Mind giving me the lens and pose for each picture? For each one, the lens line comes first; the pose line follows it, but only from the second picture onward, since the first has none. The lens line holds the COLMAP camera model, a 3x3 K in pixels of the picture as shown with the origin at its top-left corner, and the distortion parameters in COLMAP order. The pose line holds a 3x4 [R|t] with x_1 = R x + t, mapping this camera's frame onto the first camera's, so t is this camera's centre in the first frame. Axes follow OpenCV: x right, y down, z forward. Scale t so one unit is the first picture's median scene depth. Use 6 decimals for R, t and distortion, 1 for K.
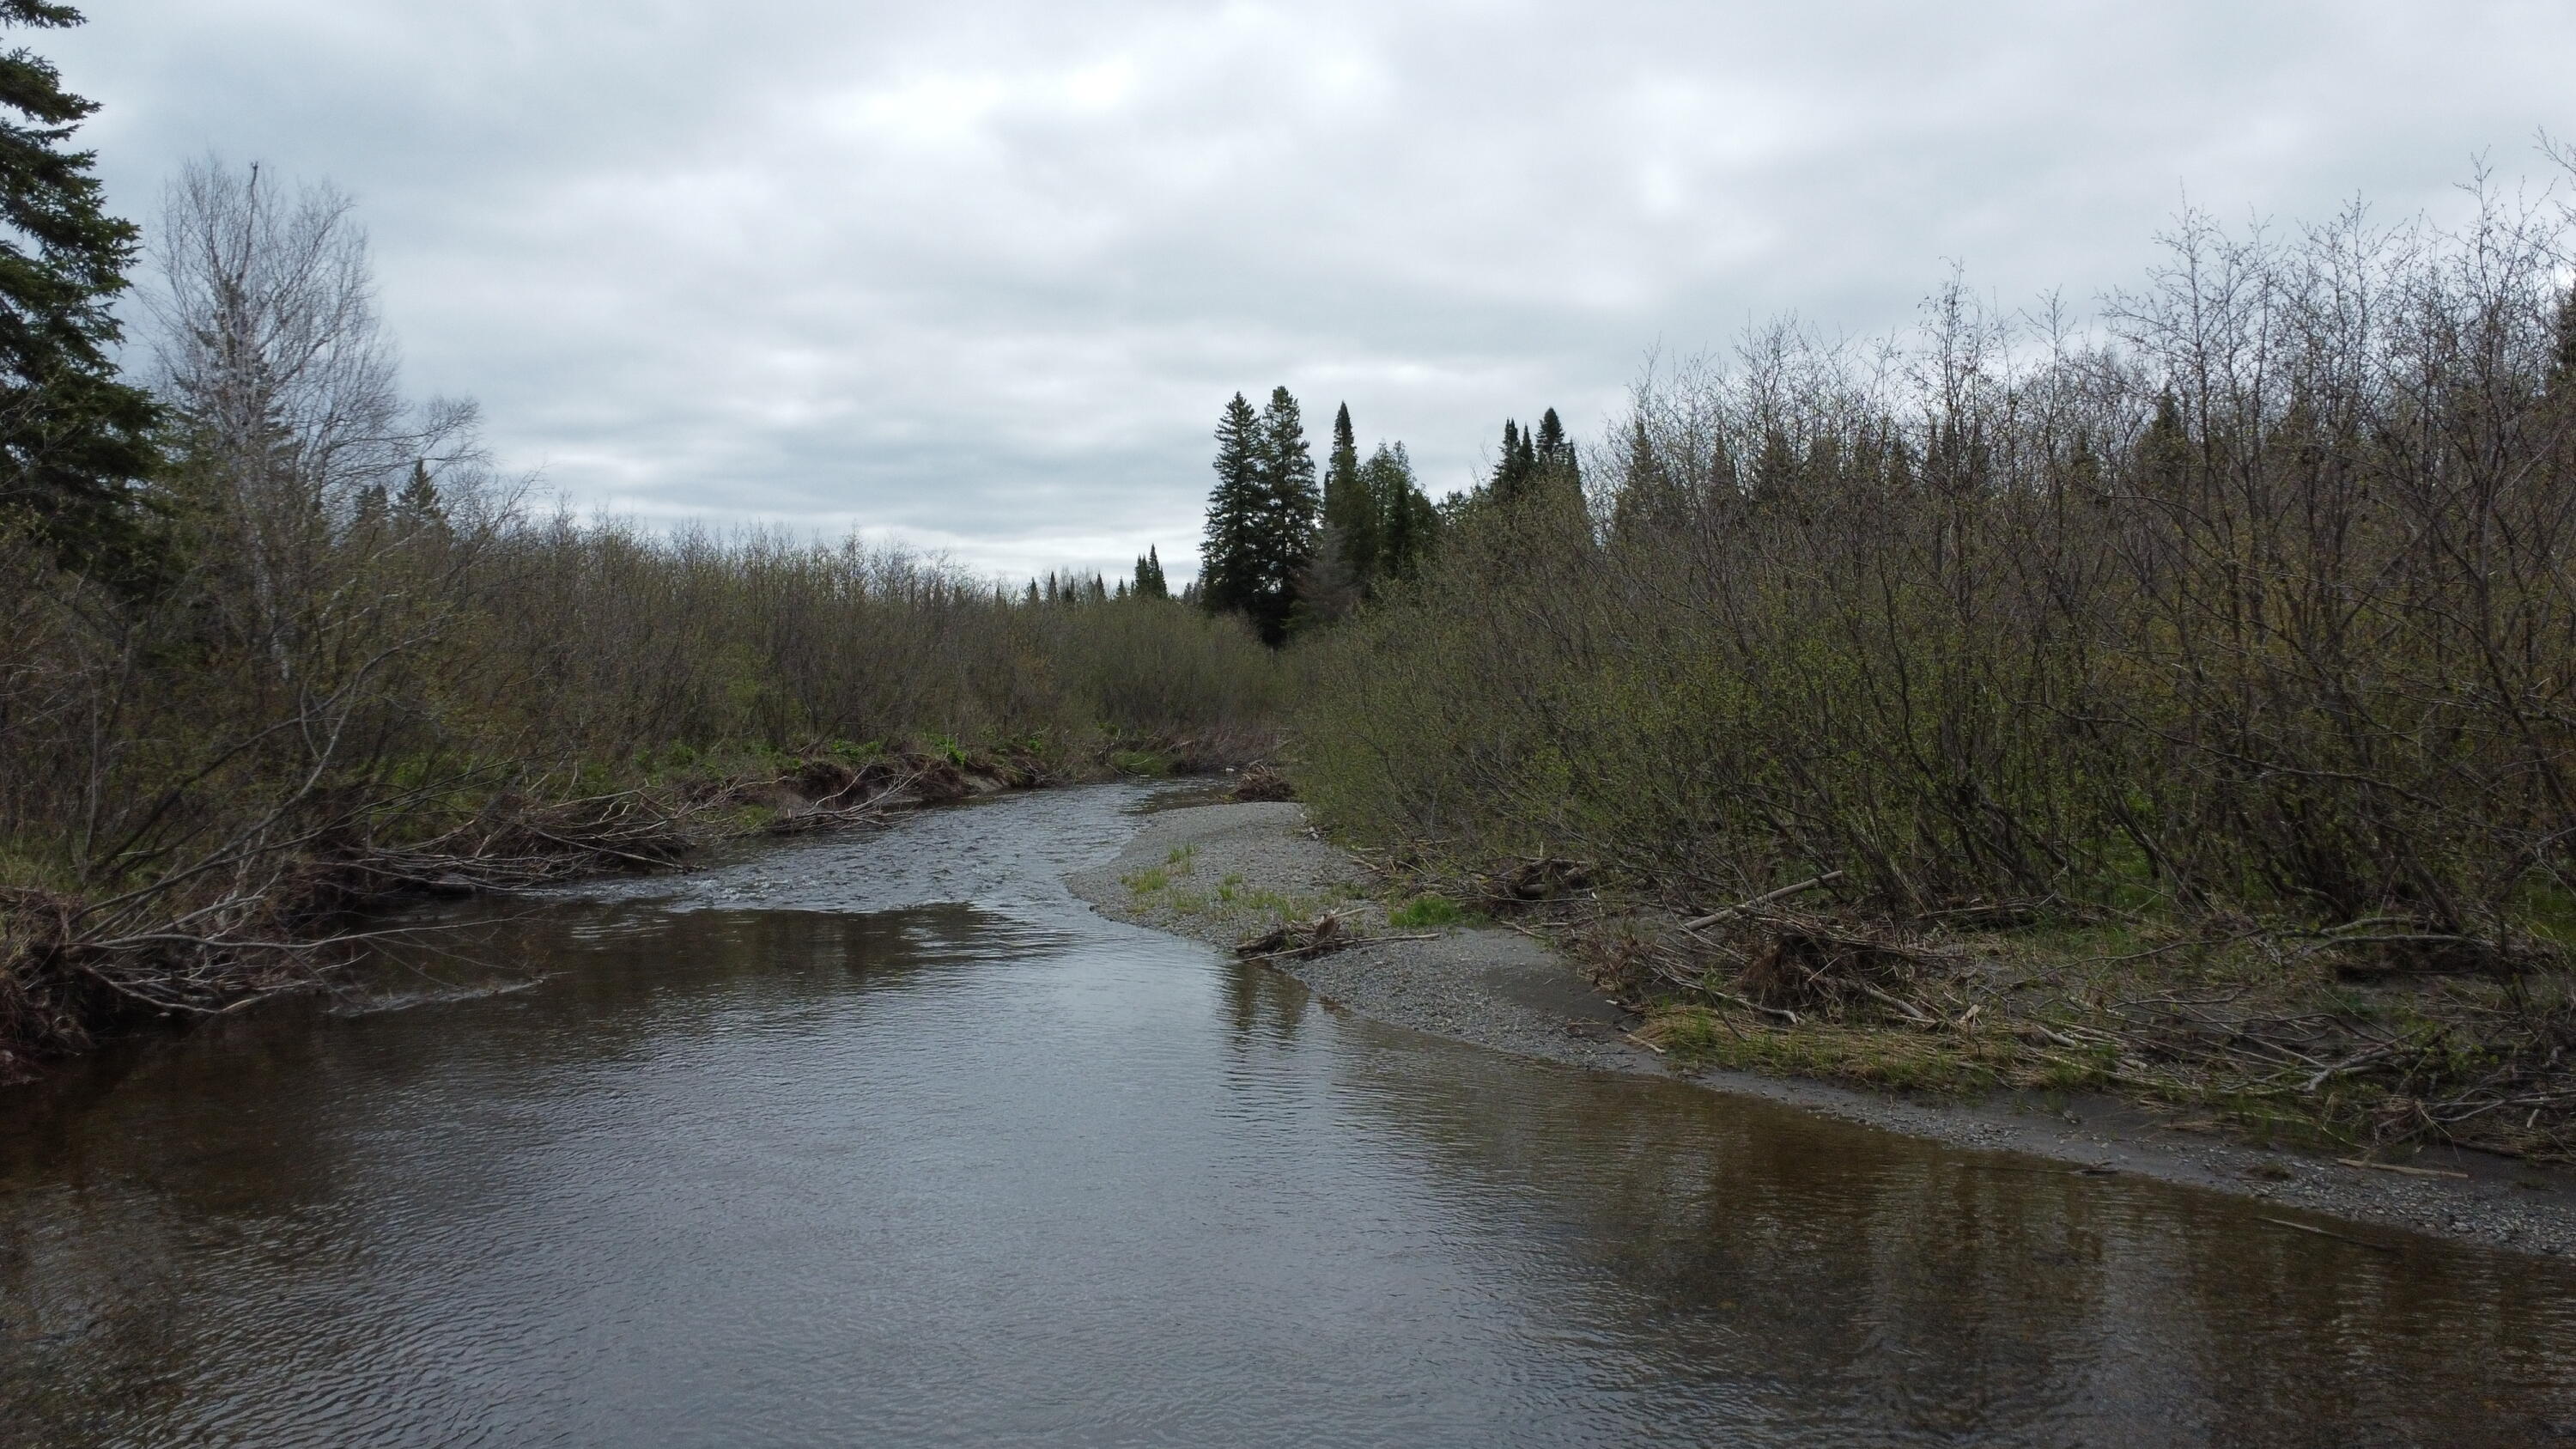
lens RADIAL K [[1913.9, 0, 1280.1], [0, 1913.9, 736.9], [0, 0, 1]] dist [0.012122, 0.005305]
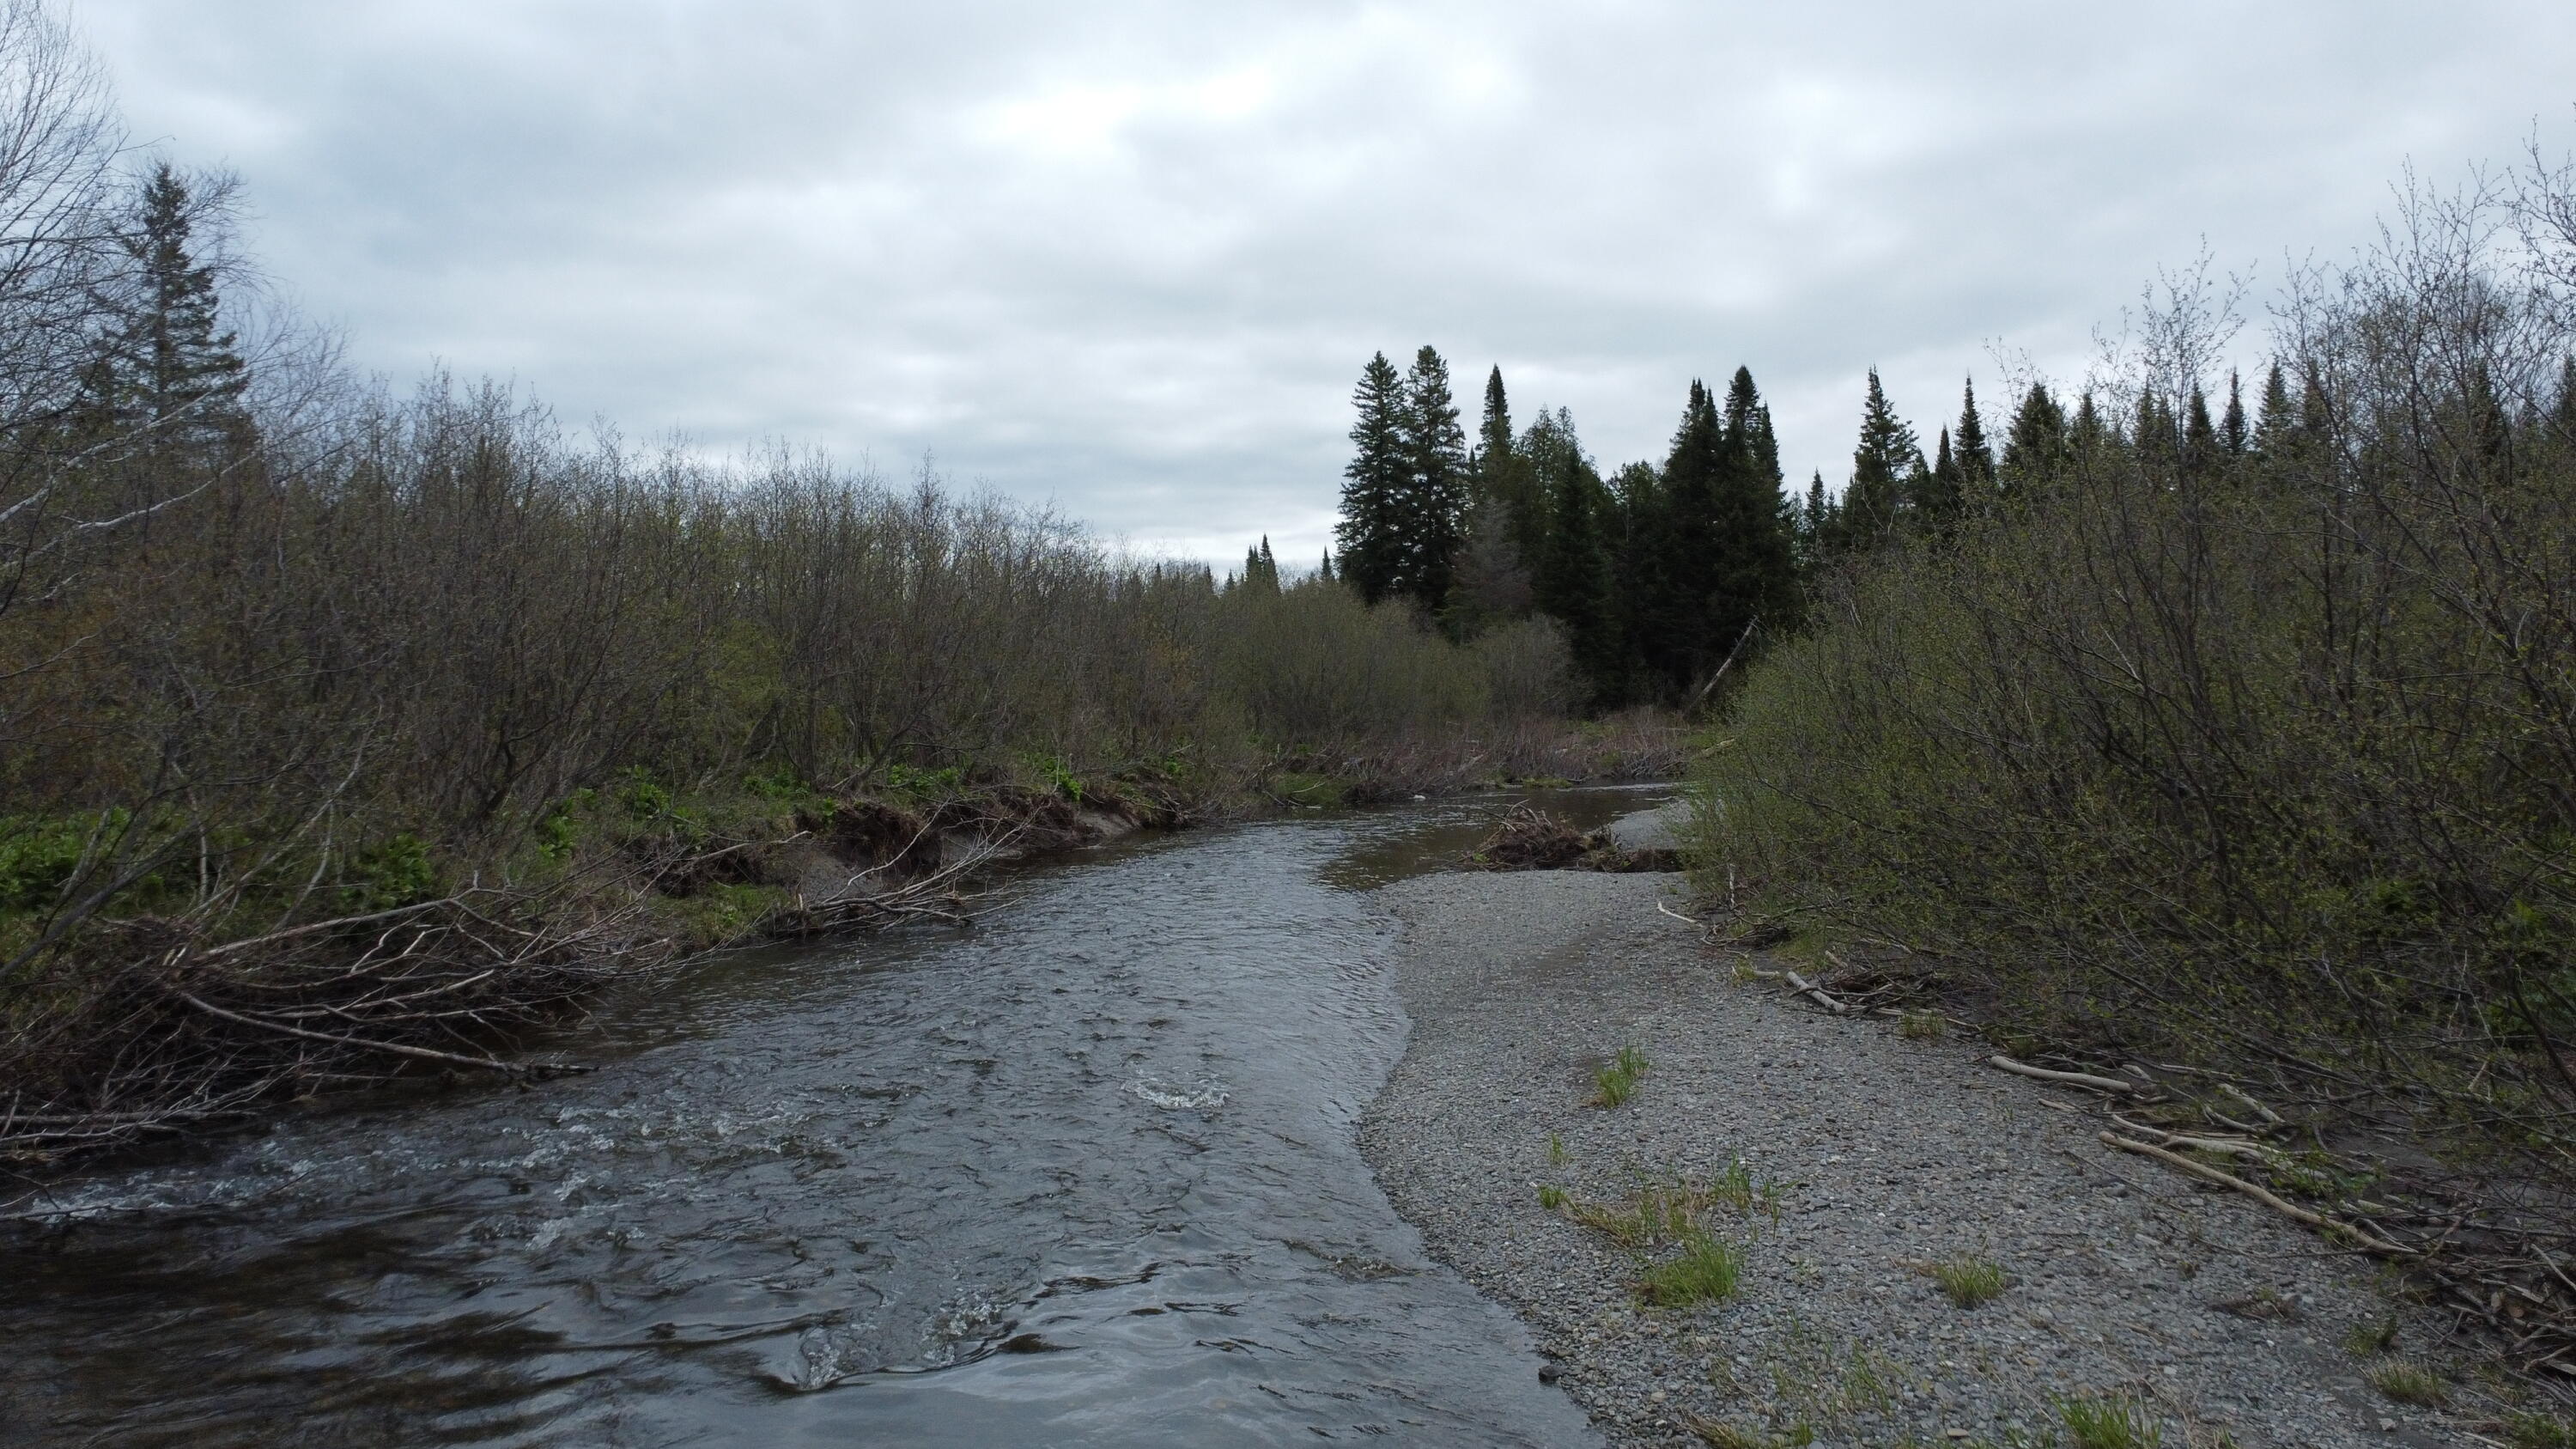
lens RADIAL K [[1913.9, 0, 1300.1], [0, 1913.9, 746.2], [0, 0, 1]] dist [0.012122, 0.005305]
pose [[0.999264, 0.005671, -0.037950, -0.064911], [-0.005495, 0.999974, 0.004731, -0.009662], [0.037975, -0.004519, 0.999268, 0.336439]]
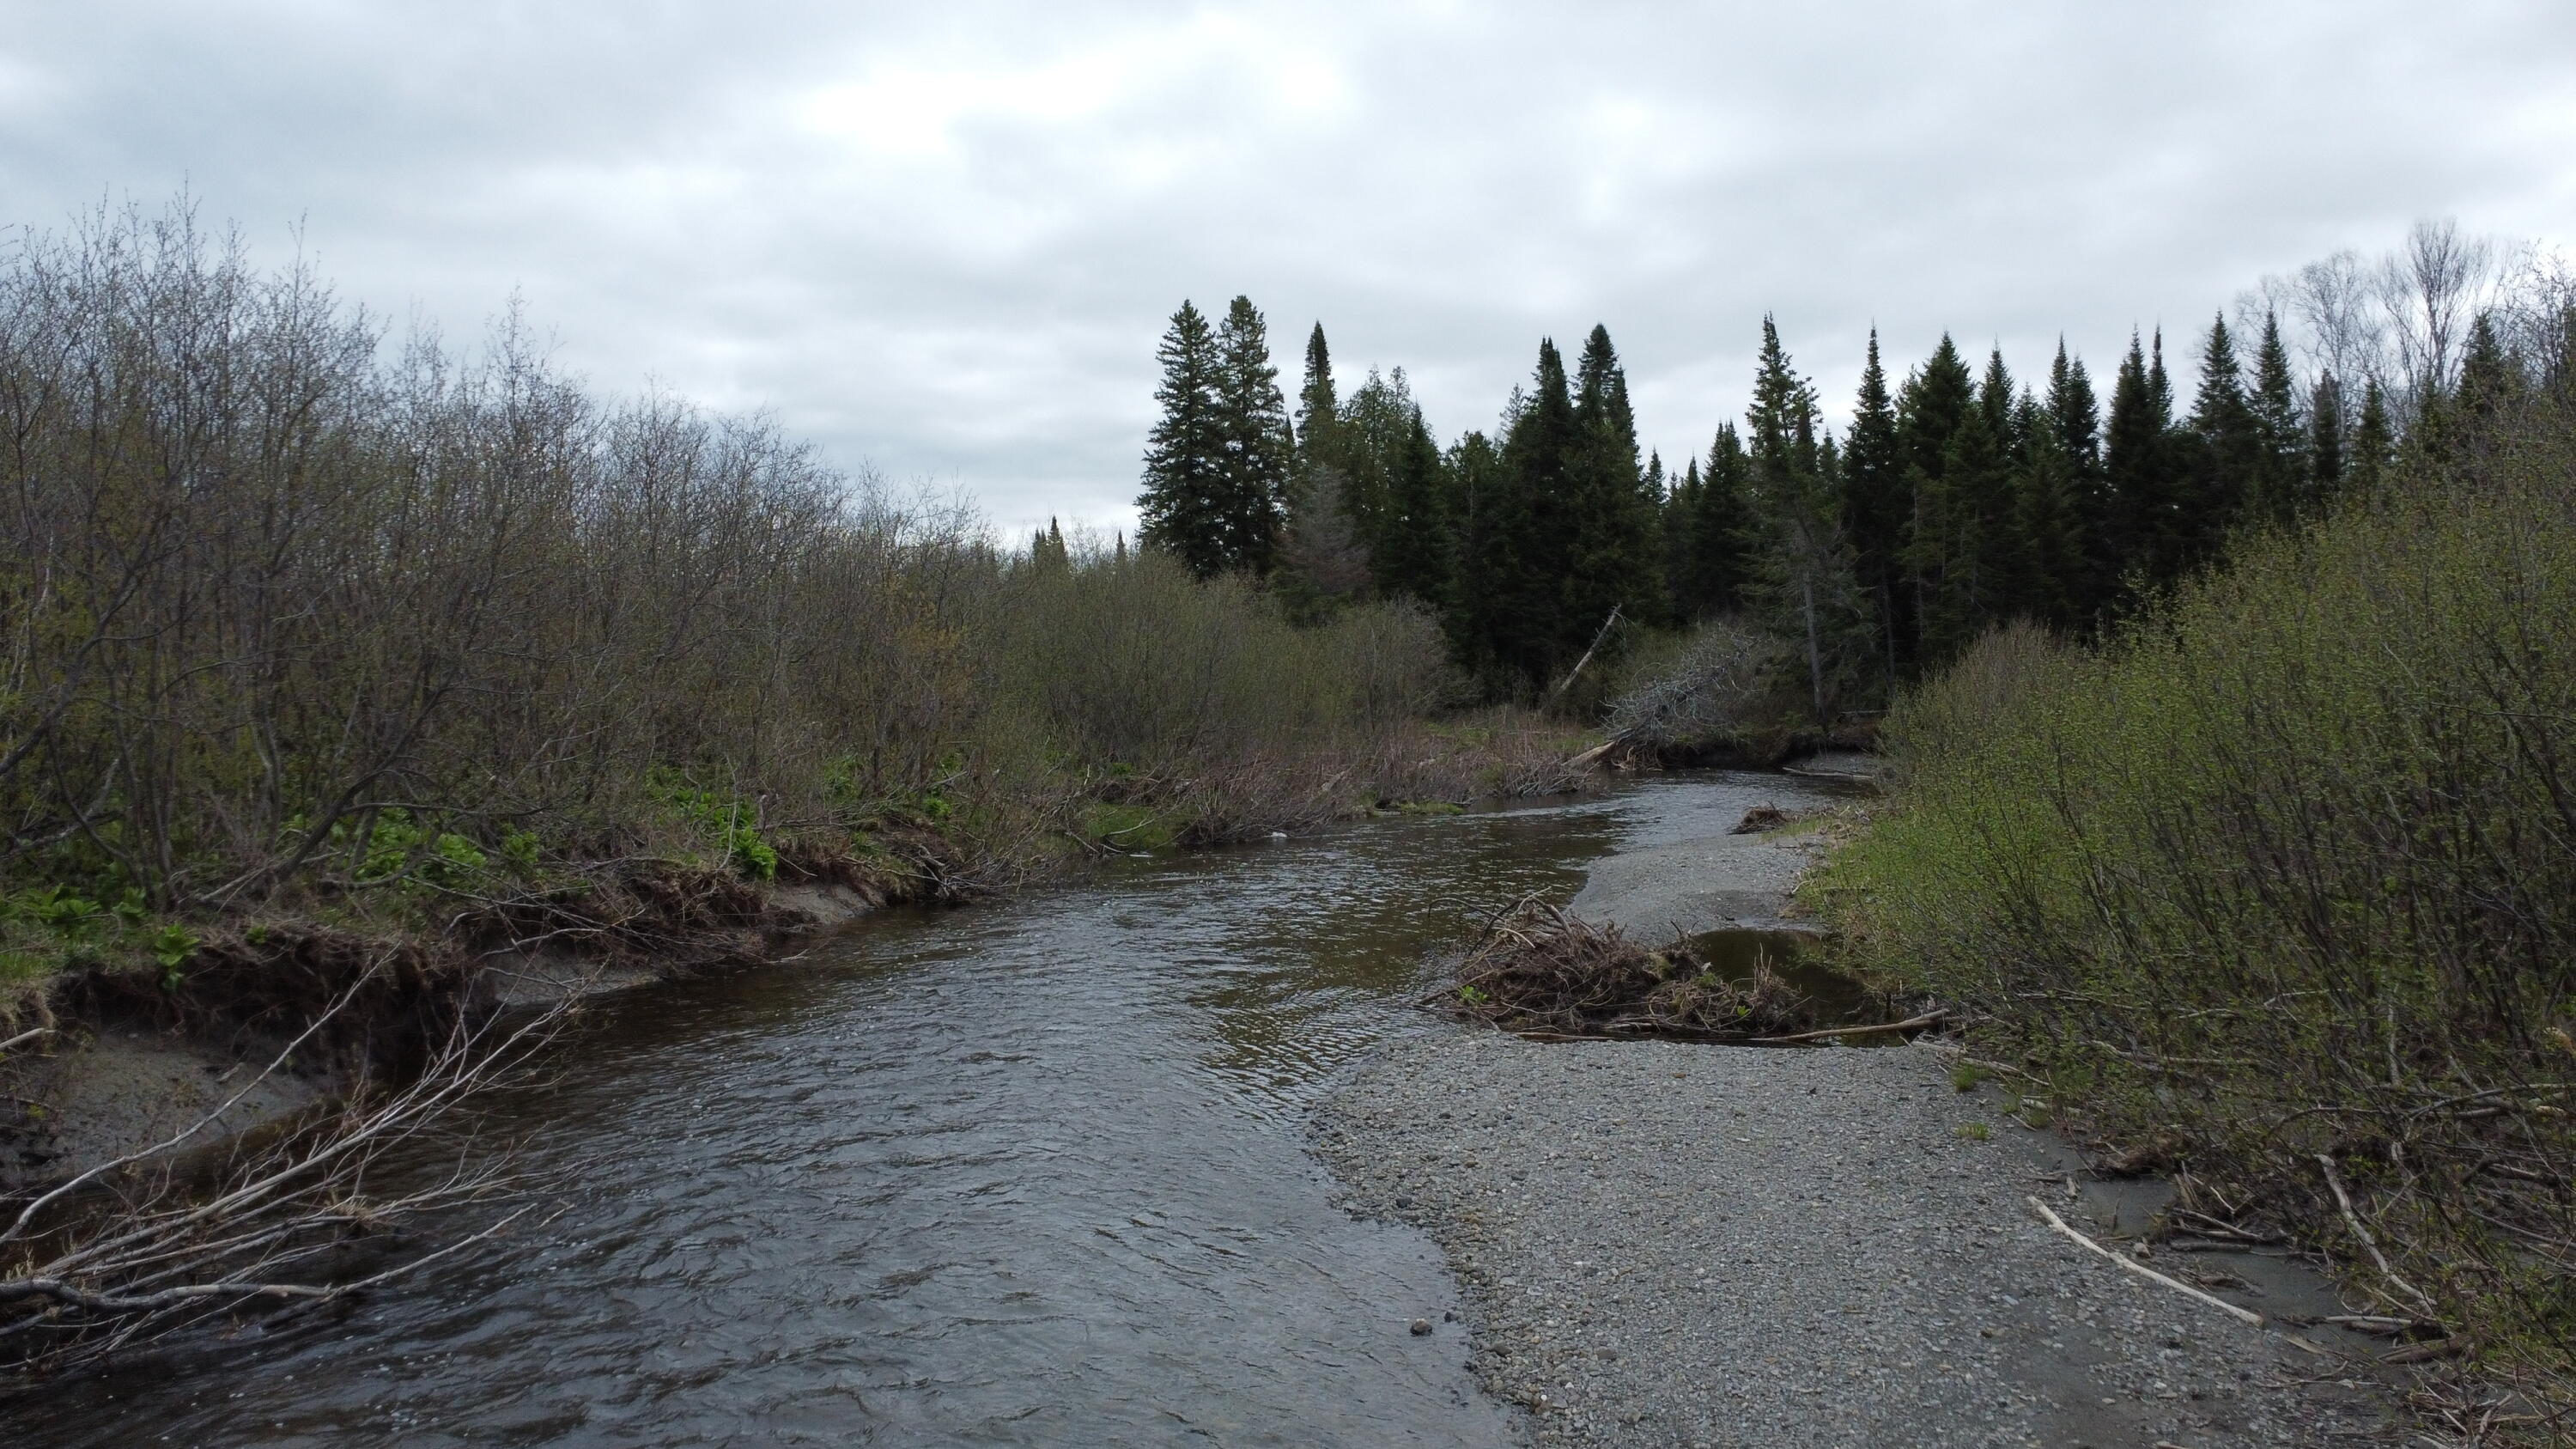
lens RADIAL K [[1913.9, 0, 1281.3], [0, 1913.9, 734.8], [0, 0, 1]] dist [0.012122, 0.005305]
pose [[0.997931, 0.005644, 0.064045, -0.089394], [-0.005762, 0.999982, 0.001656, -0.019513], [-0.064034, -0.002022, 0.997946, 0.630880]]
